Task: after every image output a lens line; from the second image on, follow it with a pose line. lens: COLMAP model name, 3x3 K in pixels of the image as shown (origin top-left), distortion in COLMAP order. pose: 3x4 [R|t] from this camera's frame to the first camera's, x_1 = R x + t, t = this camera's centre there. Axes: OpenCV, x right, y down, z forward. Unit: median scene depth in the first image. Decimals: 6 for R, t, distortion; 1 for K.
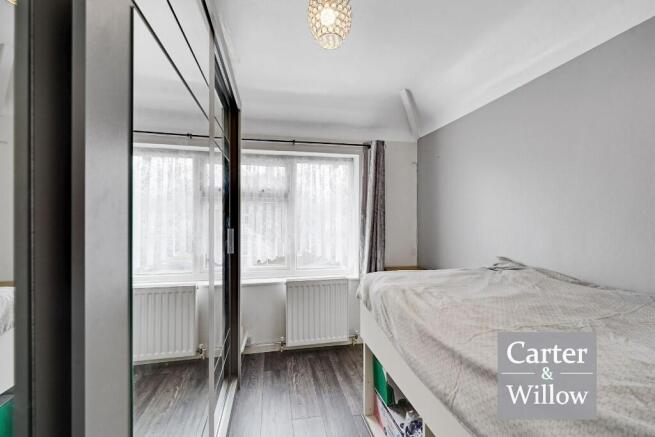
lens RADIAL K [[266.6, 0, 326.5], [0, 266.6, 218.7], [0, 0, 1]] dist [0.000087, 0.000128]
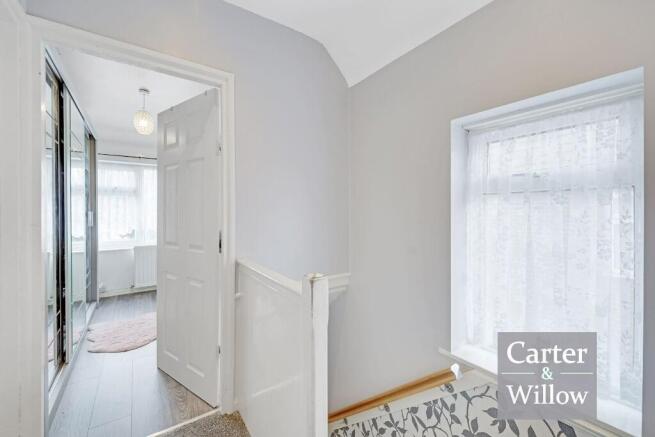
lens RADIAL K [[266.6, 0, 327.8], [0, 266.6, 218.1], [0, 0, 1]] dist [0.000087, 0.000128]
pose [[0.911536, -0.001601, 0.411217, 0.235274], [-0.005176, 0.999869, 0.015367, 0.035256], [-0.411188, -0.016136, 0.911408, -0.867041]]
